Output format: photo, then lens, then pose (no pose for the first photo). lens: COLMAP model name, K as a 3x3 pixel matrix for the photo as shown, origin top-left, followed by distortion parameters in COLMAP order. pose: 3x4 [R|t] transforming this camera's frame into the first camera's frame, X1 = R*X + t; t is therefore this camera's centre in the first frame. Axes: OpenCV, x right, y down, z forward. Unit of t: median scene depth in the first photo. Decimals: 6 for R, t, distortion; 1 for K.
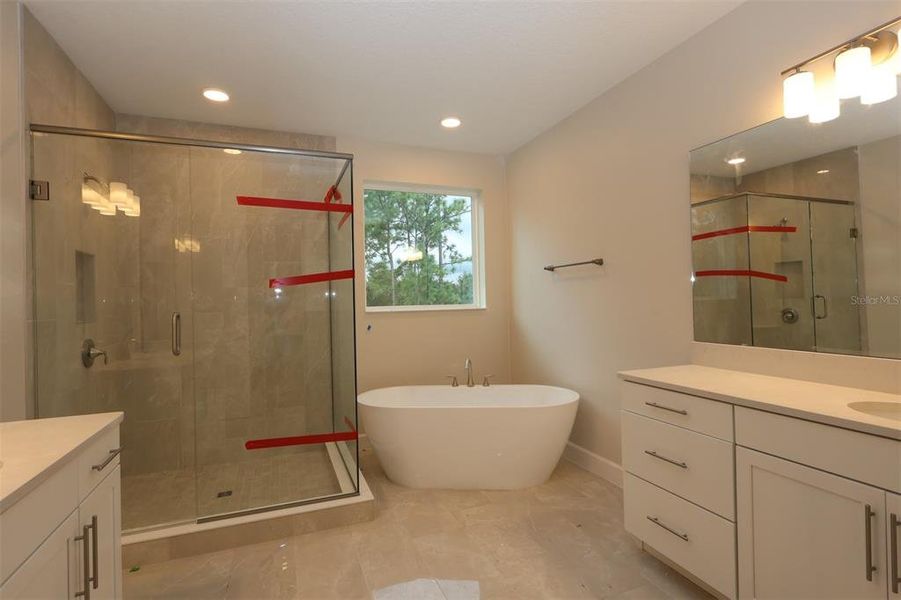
lens RADIAL K [[444.5, 0, 450.5], [0, 444.5, 300.0], [0, 0, 1]] dist [0.005449, -0.000461]
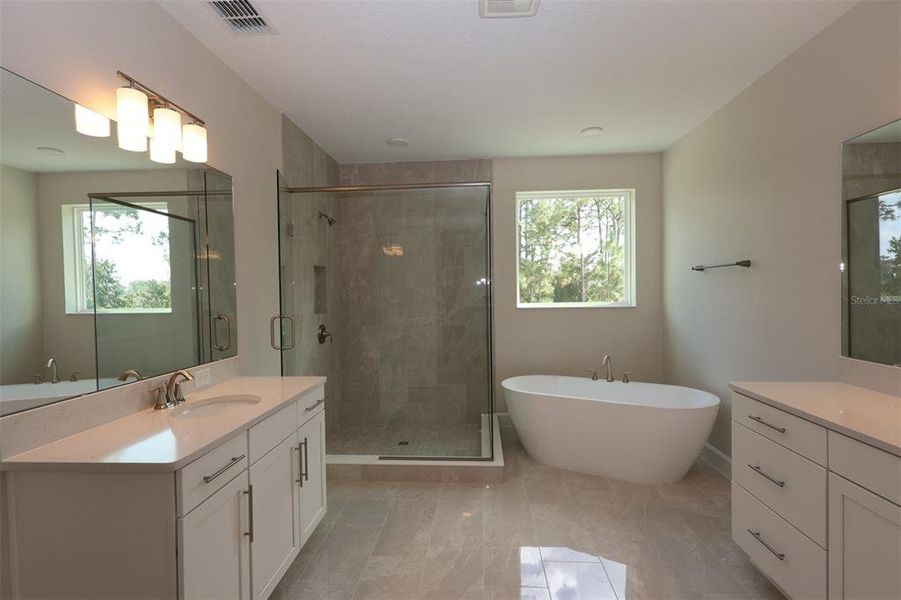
lens RADIAL K [[421.0, 0, 450.5], [0, 421.0, 300.0], [0, 0, 1]] dist [0.000686, 0.000055]
pose [[0.907441, 0.015825, -0.419882, 0.163338], [-0.003956, 0.999568, 0.029122, -0.036872], [0.420161, -0.024765, 0.907112, -0.088053]]
